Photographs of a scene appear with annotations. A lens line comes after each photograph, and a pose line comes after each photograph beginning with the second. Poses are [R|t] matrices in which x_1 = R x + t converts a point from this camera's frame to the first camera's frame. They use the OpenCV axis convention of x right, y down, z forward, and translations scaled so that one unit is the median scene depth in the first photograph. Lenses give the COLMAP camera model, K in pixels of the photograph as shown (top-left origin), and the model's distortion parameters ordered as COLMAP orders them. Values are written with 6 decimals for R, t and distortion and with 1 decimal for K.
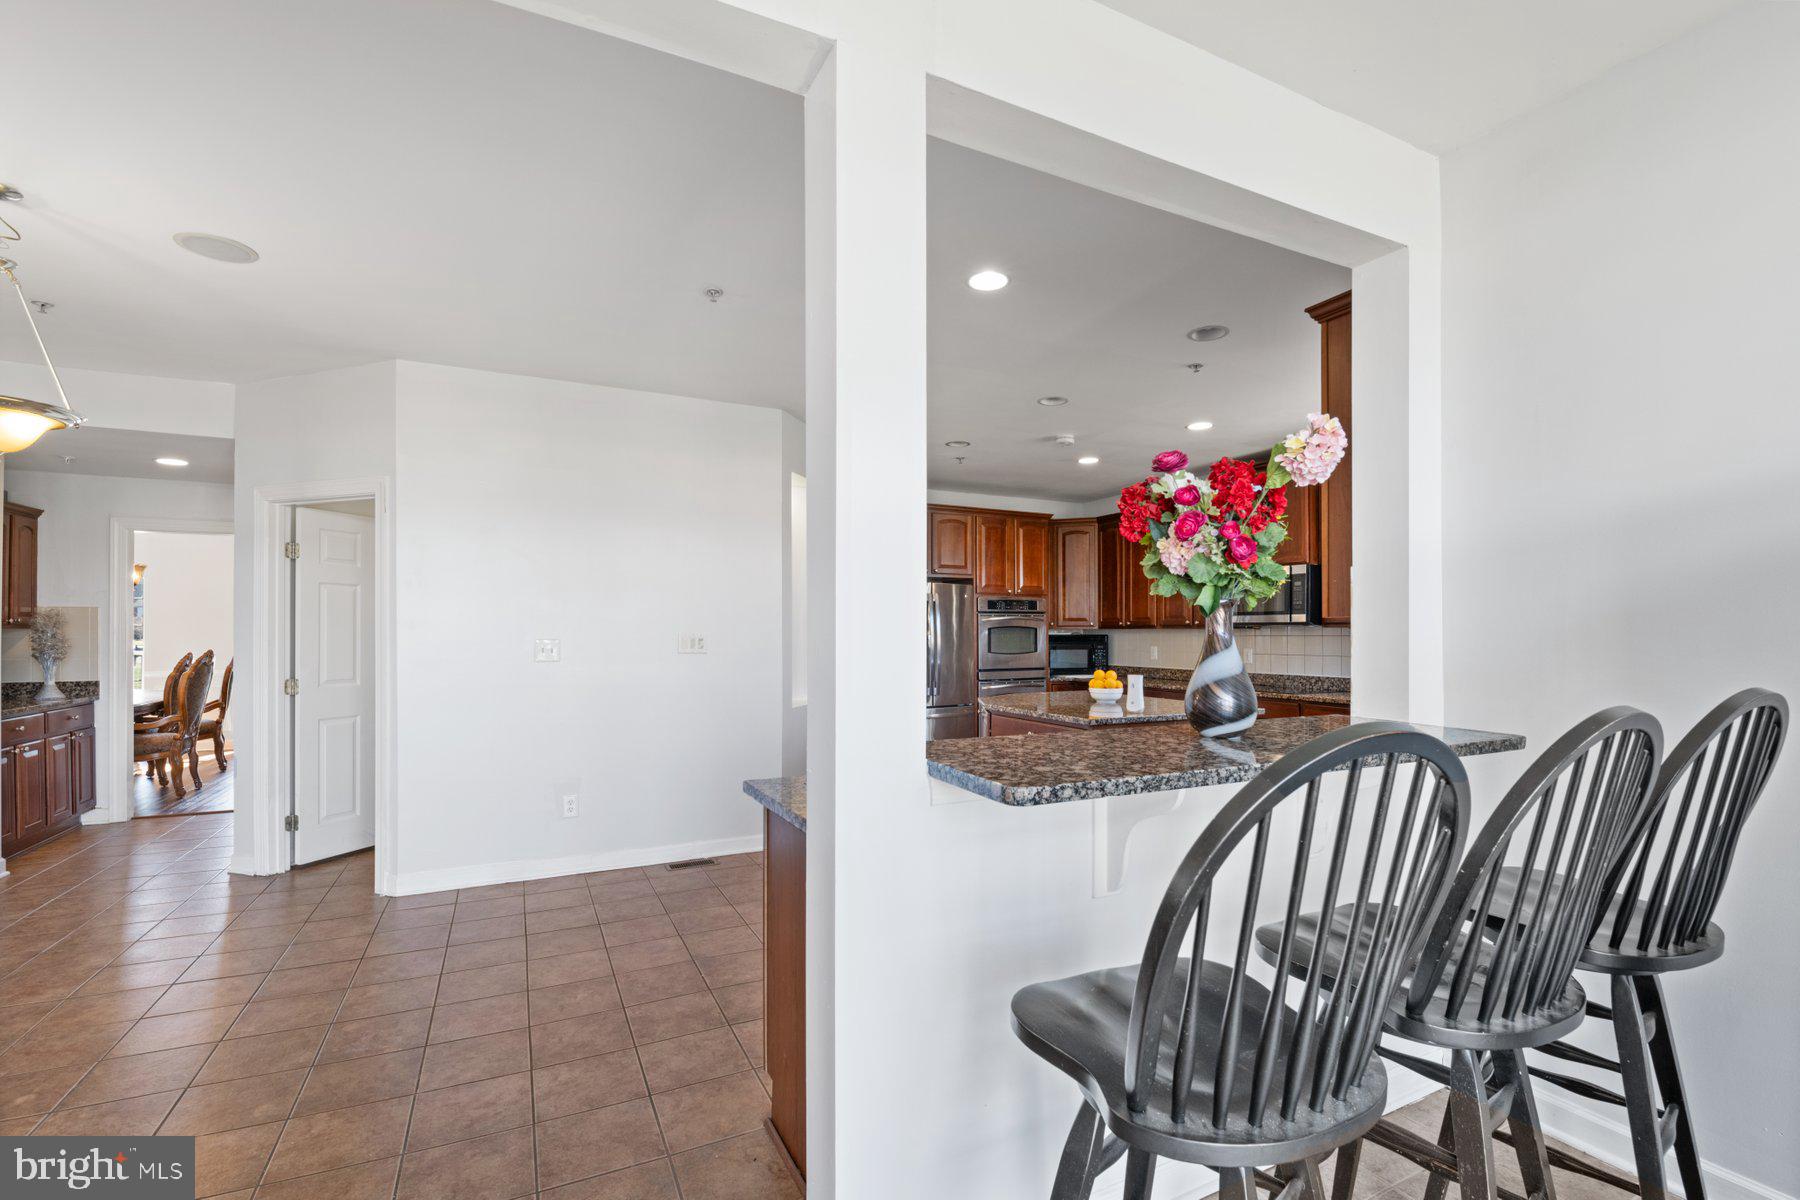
lens RADIAL K [[794.9, 0, 914.4], [0, 794.9, 630.9], [0, 0, 1]] dist [-0.013994, -0.004310]
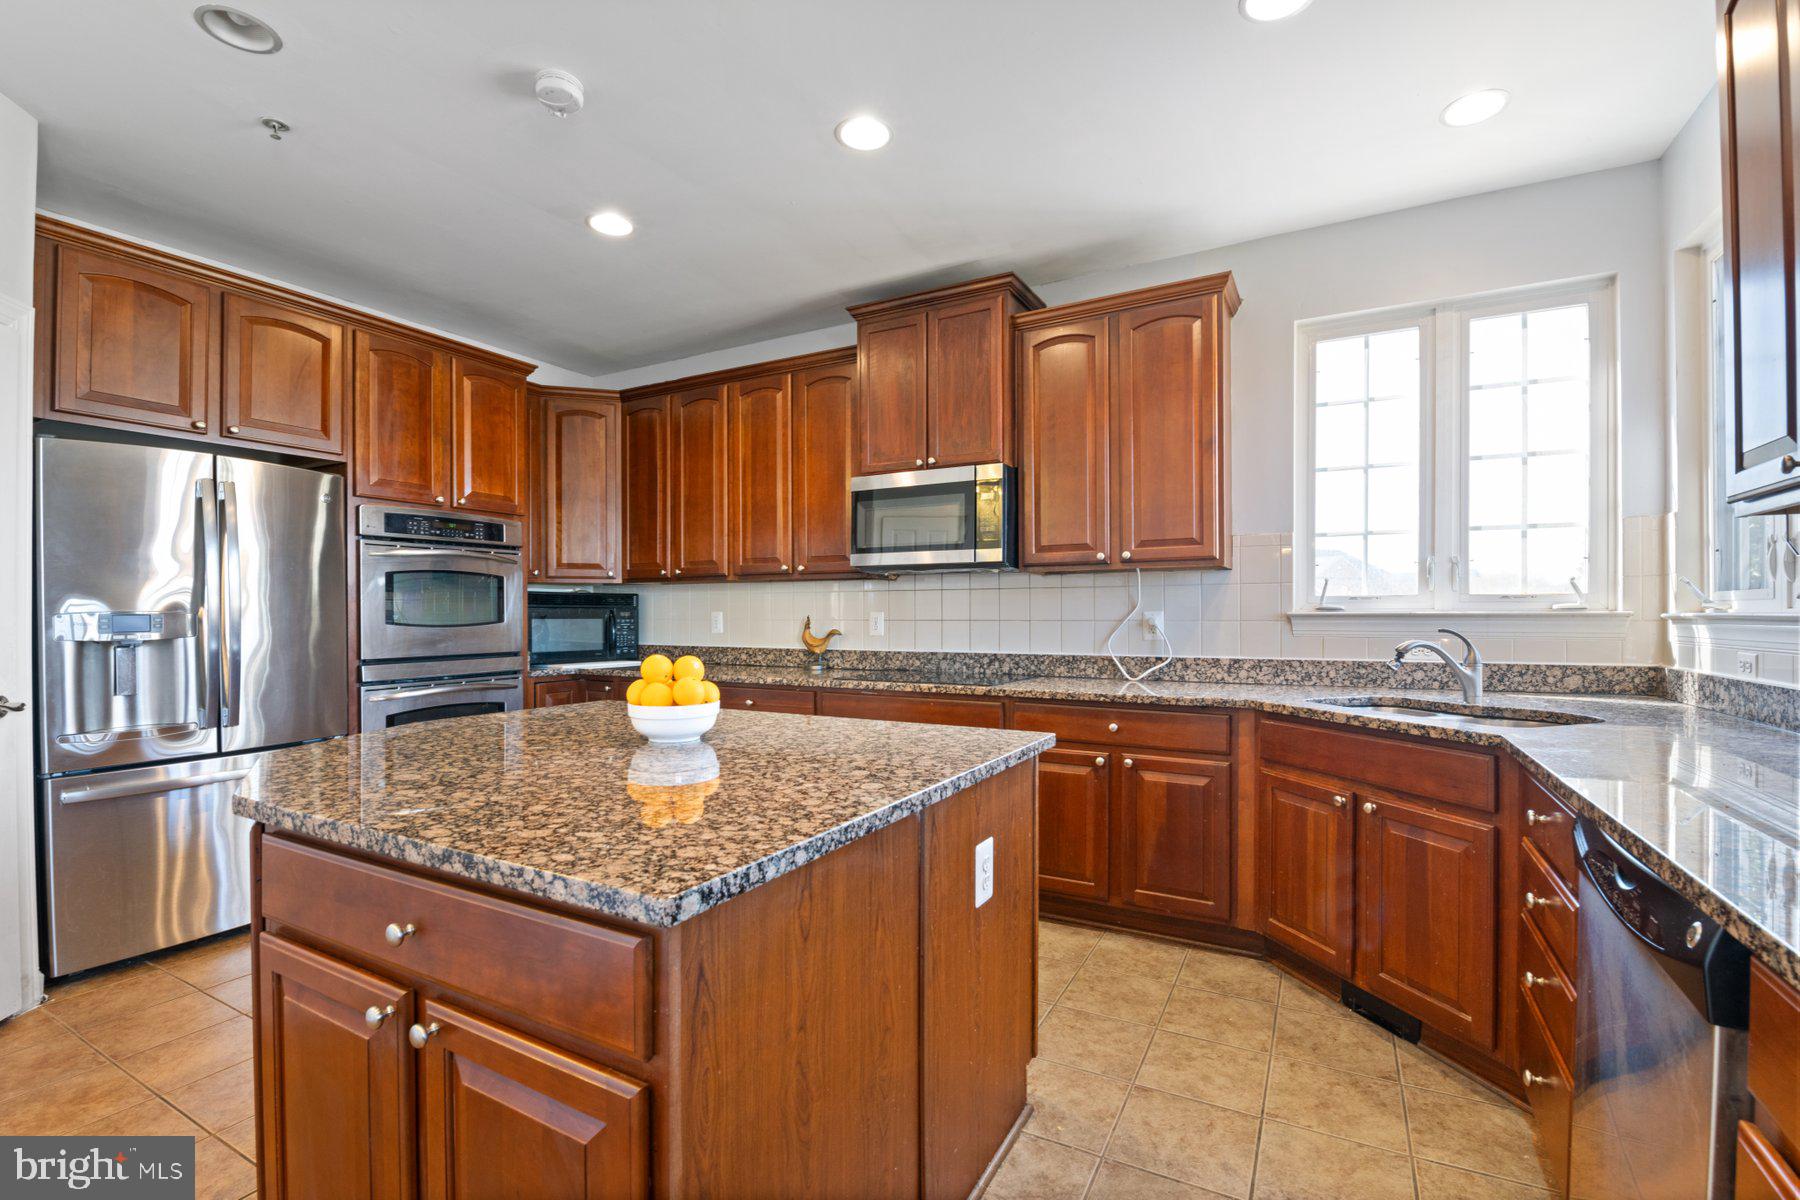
lens RADIAL K [[794.9, 0, 925.0], [0, 794.9, 615.9], [0, 0, 1]] dist [-0.013994, -0.004310]
pose [[0.817300, -0.003987, 0.576199, 0.079073], [0.000224, 0.999978, 0.006602, 0.018425], [-0.576213, -0.005267, 0.817283, 0.403886]]
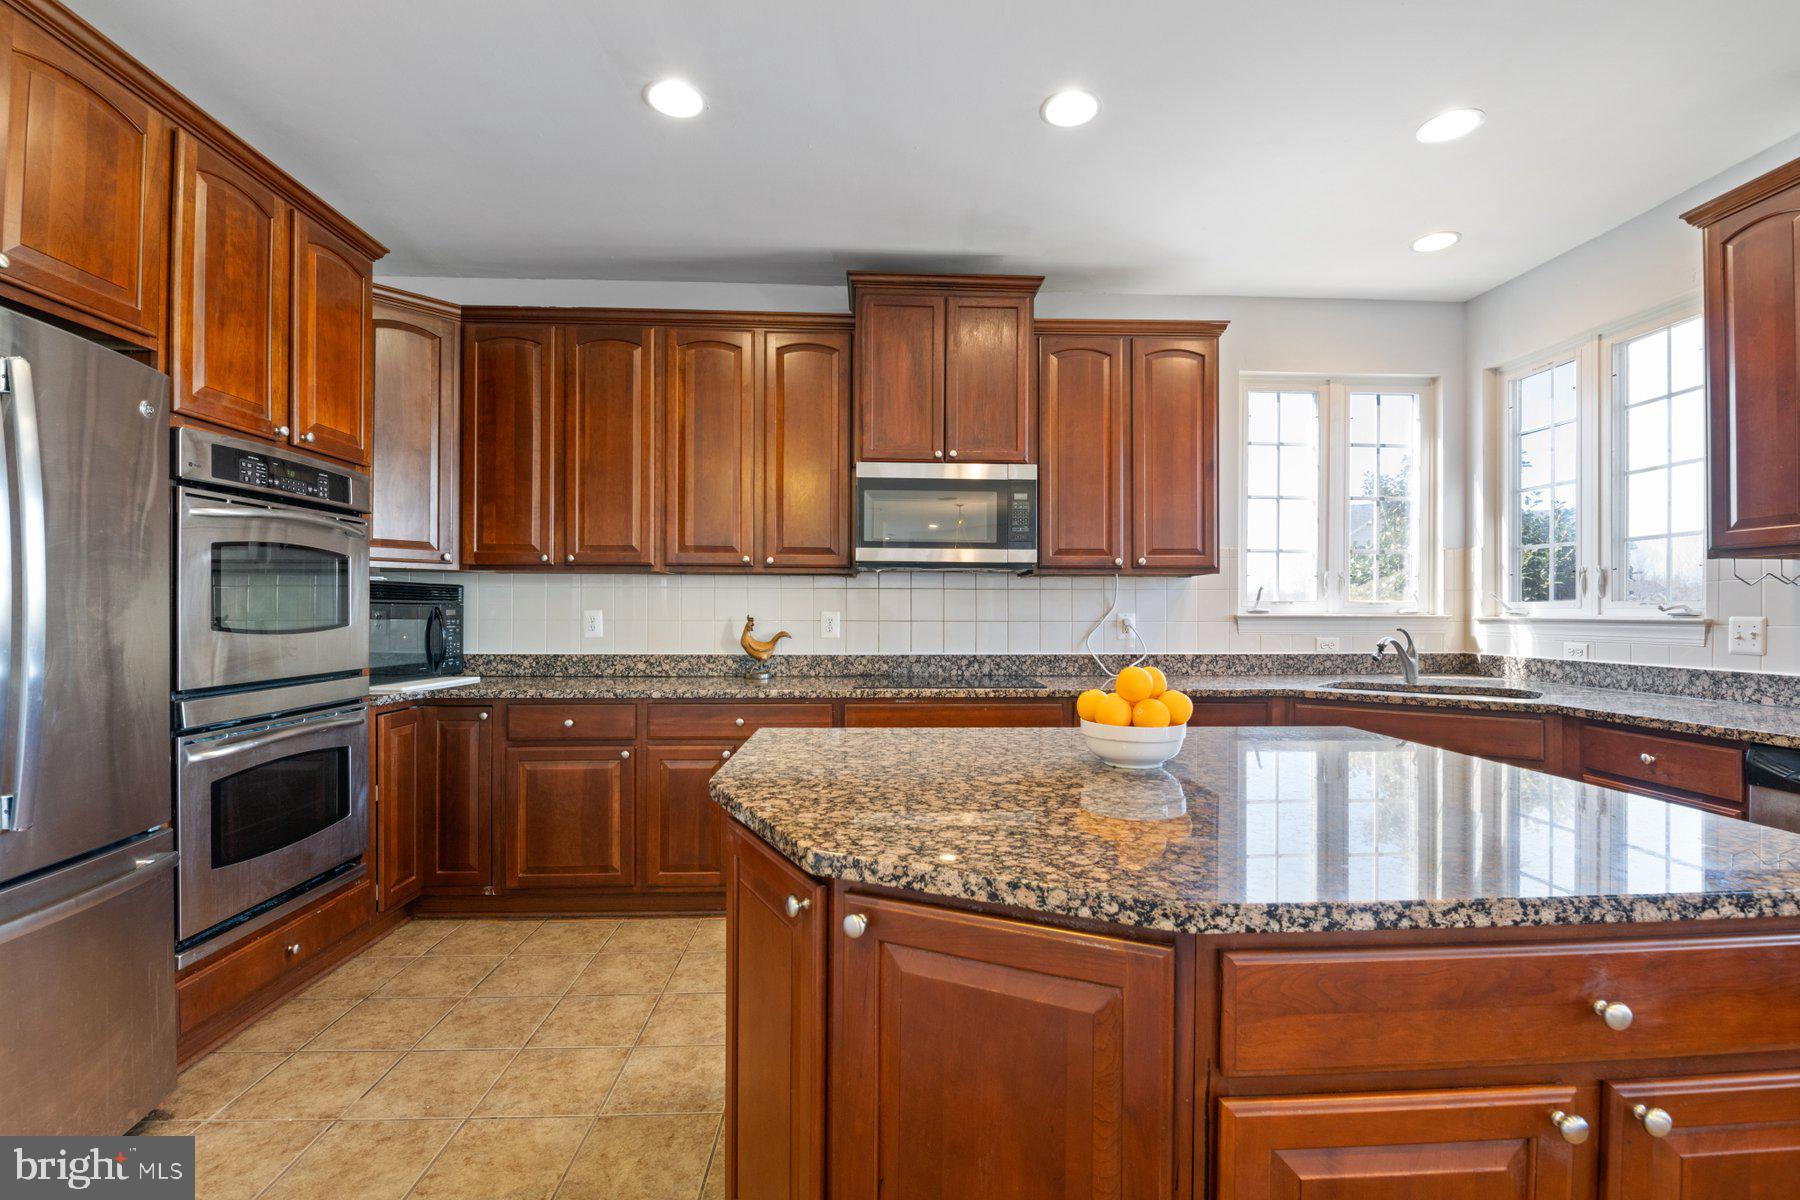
lens RADIAL K [[794.9, 0, 938.6], [0, 794.9, 607.6], [0, 0, 1]] dist [-0.013994, -0.004310]
pose [[0.397045, 0.004485, 0.917788, -0.056570], [-0.006866, 0.999975, -0.001916, 0.017302], [-0.917773, -0.005541, 0.397066, 0.610702]]
